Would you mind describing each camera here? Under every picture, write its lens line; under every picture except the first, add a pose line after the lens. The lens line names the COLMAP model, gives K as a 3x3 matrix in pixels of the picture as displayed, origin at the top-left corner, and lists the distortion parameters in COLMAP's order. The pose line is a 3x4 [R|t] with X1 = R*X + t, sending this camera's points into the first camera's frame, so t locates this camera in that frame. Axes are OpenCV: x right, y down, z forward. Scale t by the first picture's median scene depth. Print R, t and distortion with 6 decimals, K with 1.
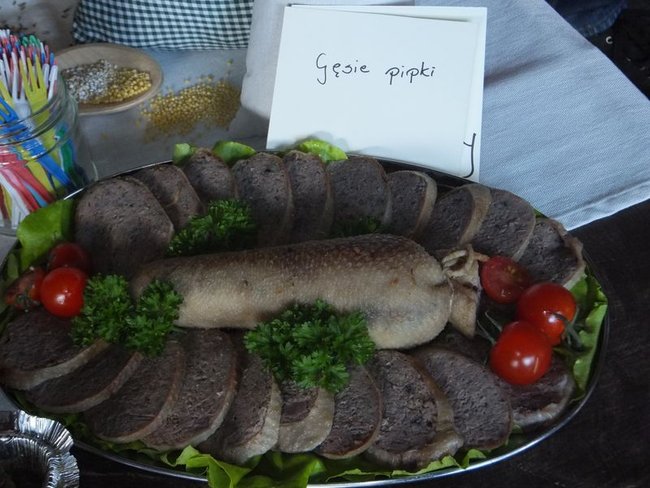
lens RADIAL K [[1334.4, 0, 325.3], [0, 1334.4, 244.5], [0, 0, 1]] dist [0.243927, 0.000000]
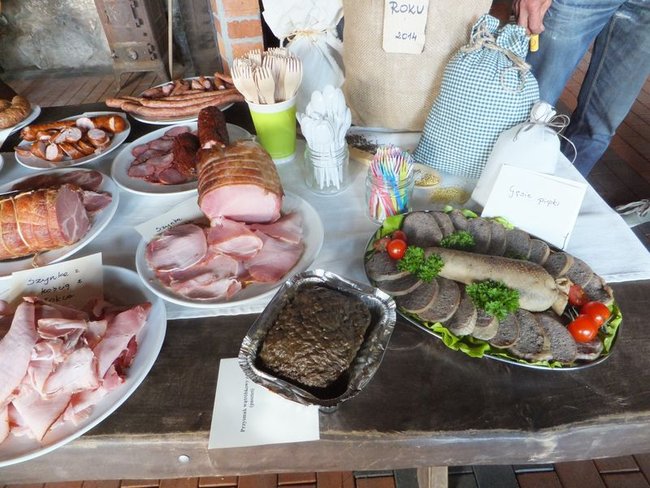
lens RADIAL K [[450.5, 0, 324.9], [0, 450.5, 242.7], [0, 0, 1]] dist [0.000878, -0.000943]
pose [[0.936462, 0.272337, -0.221067, -0.139015], [-0.274660, 0.961317, 0.020777, 0.044959], [0.218174, 0.041262, 0.975037, 0.134993]]
